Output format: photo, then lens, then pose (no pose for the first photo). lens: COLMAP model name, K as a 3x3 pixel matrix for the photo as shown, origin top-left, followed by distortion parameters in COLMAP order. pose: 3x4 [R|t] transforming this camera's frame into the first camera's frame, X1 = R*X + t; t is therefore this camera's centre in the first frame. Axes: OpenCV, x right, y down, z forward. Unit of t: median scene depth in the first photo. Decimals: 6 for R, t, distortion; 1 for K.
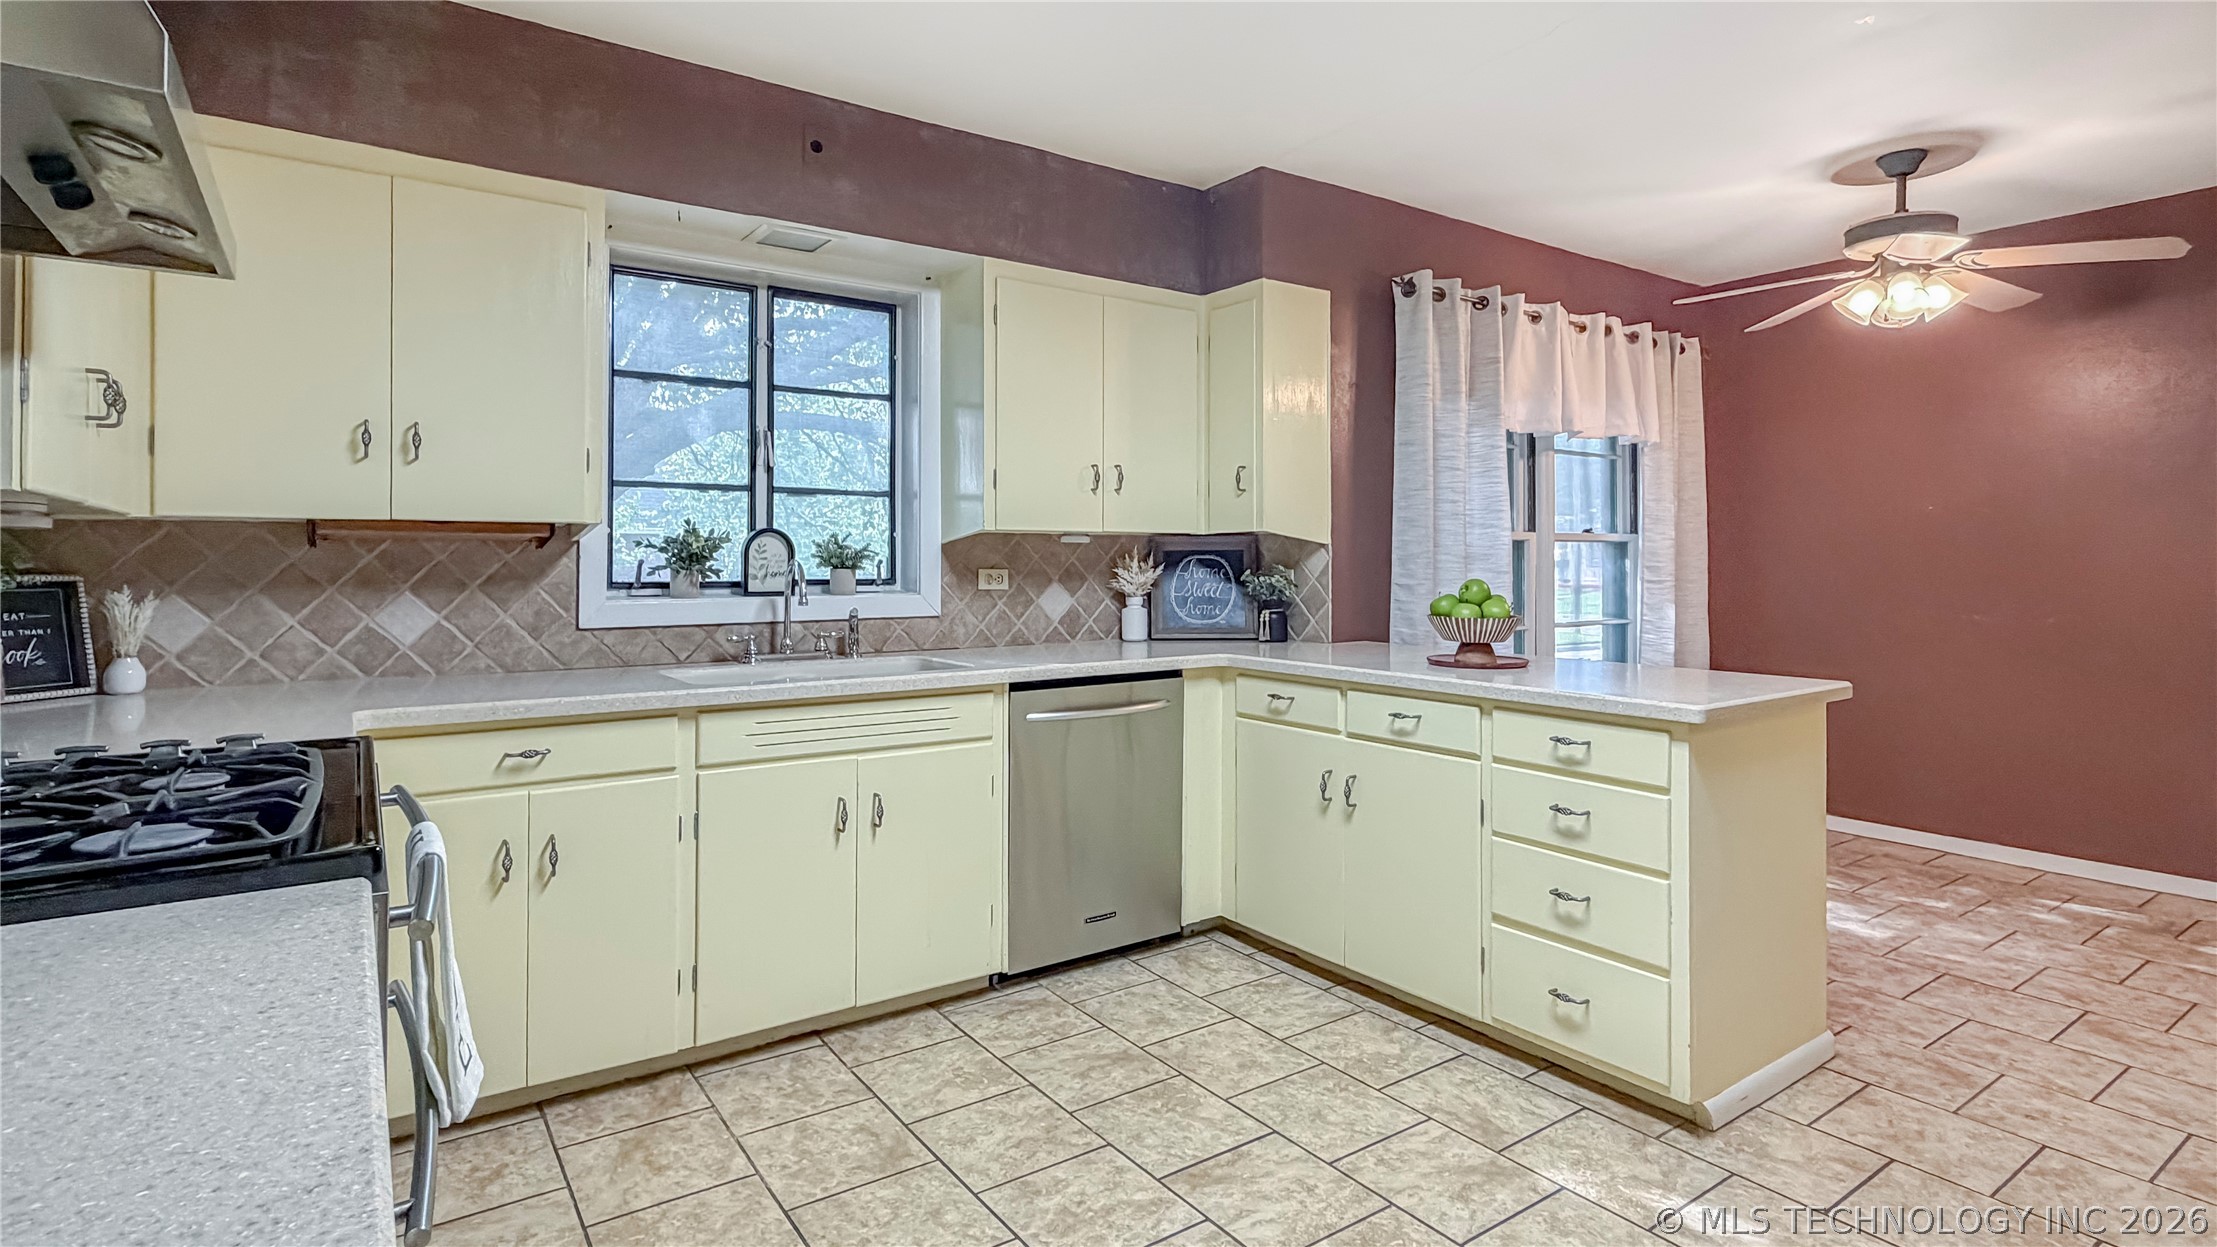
lens RADIAL K [[1089.2, 0, 1111.2], [0, 1089.2, 553.7], [0, 0, 1]] dist [-0.002583, 0.001691]
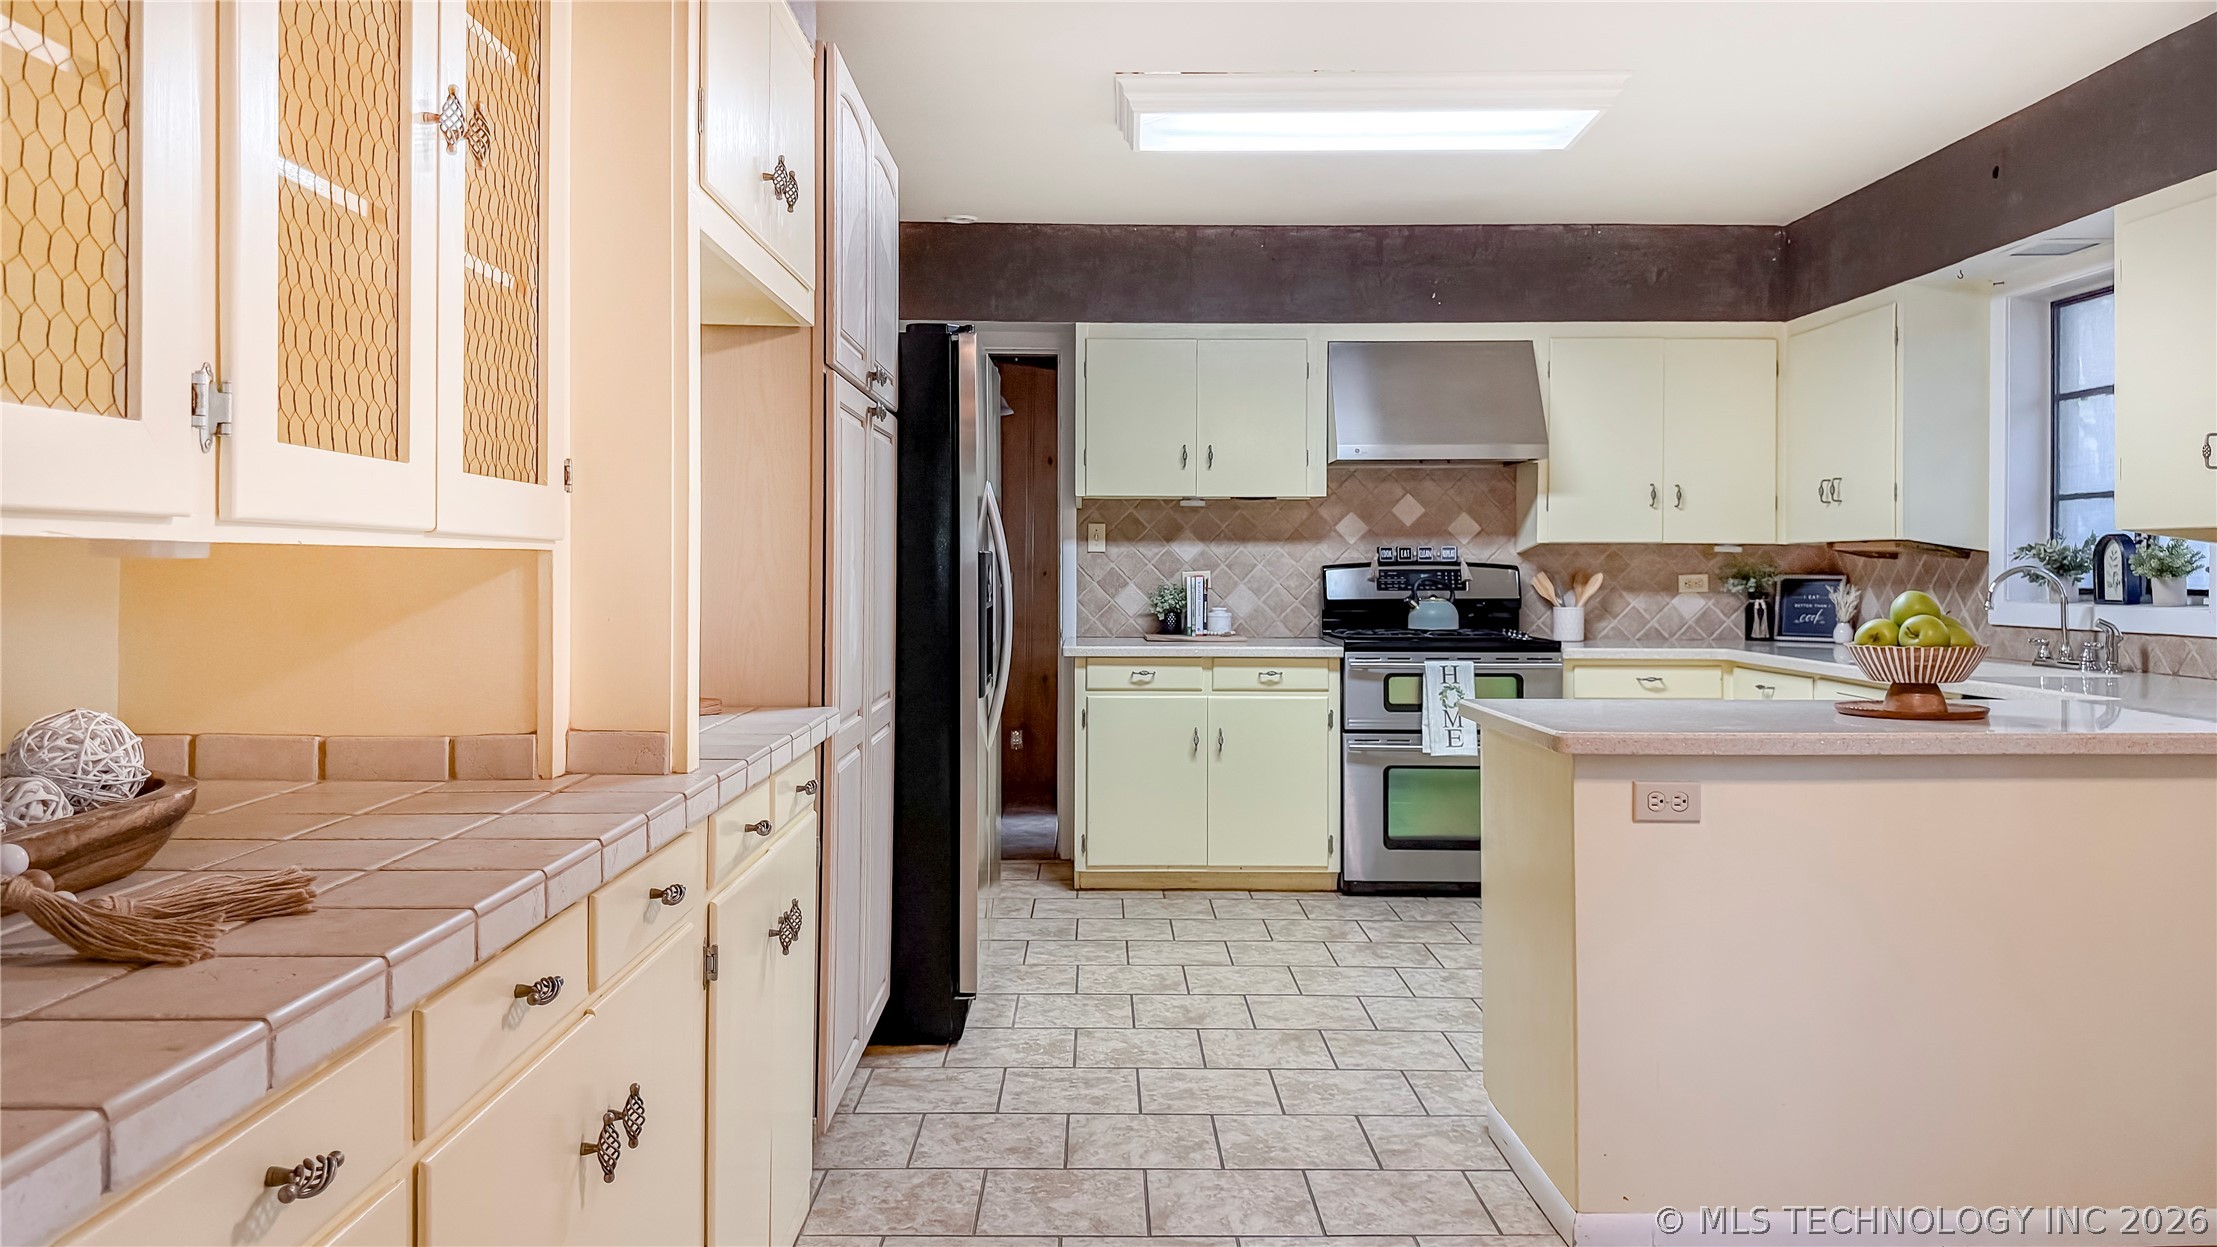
lens RADIAL K [[1603.8, 0, 1098.2], [0, 1603.8, 574.0], [0, 0, 1]] dist [0.117242, -0.135786]
pose [[-0.574260, 0.001839, -0.818671, 1.501342], [0.003867, 0.999992, -0.000466, 0.010282], [0.818664, -0.003433, -0.574263, 1.184354]]
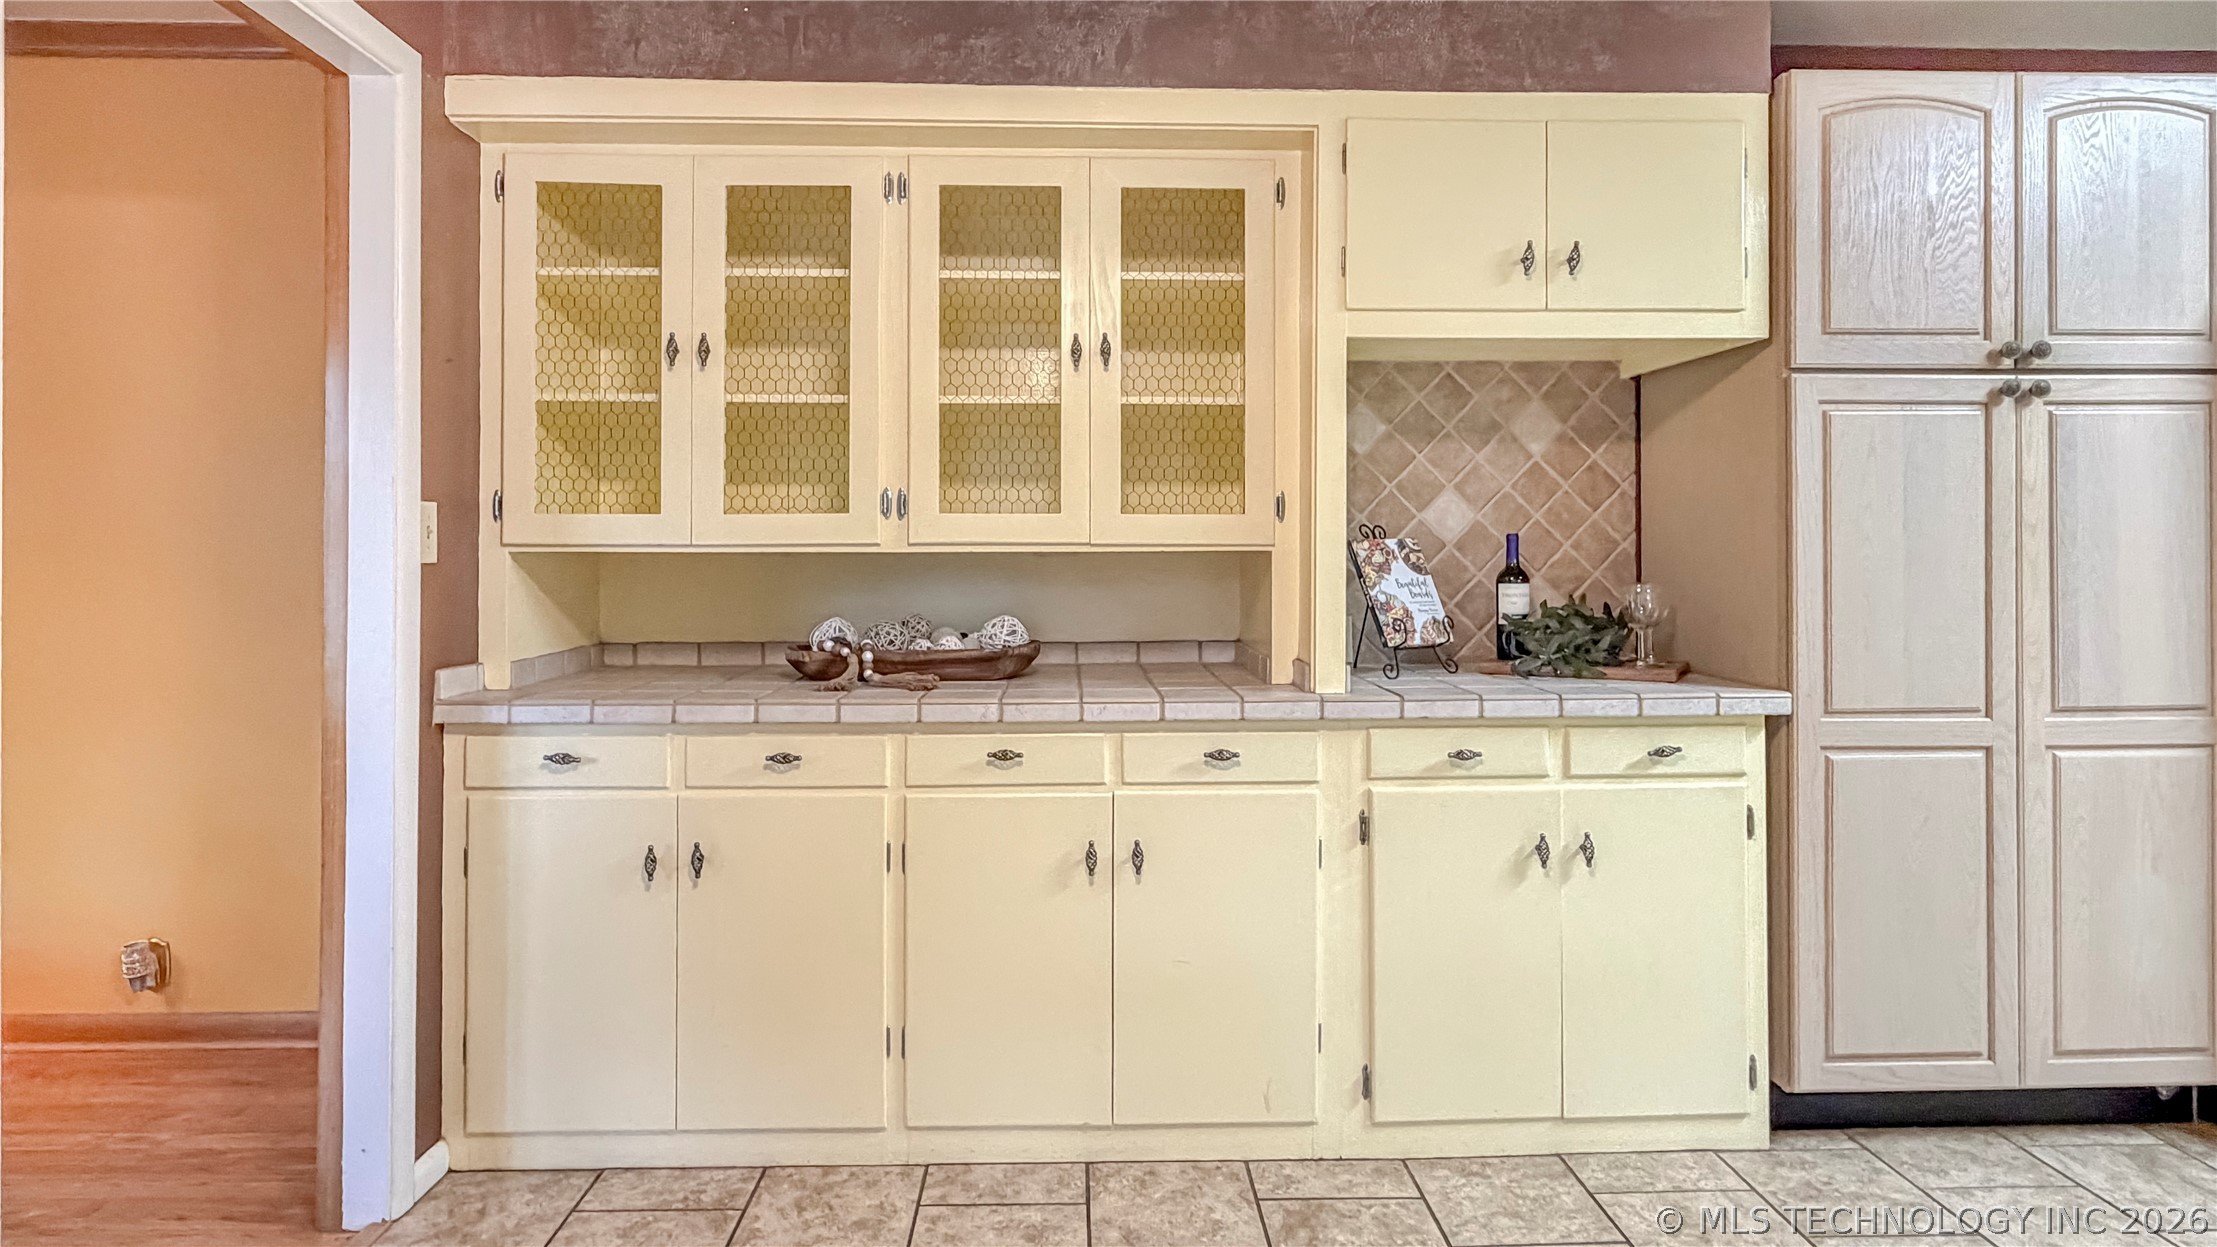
lens RADIAL K [[1239.6, 0, 1119.3], [0, 1239.6, 545.3], [0, 0, 1]] dist [-0.007713, 0.004205]
pose [[-0.828491, 0.006290, 0.559967, 0.676808], [-0.003301, 0.999865, -0.016116, 0.009969], [-0.559992, -0.015201, -0.828358, 1.396772]]
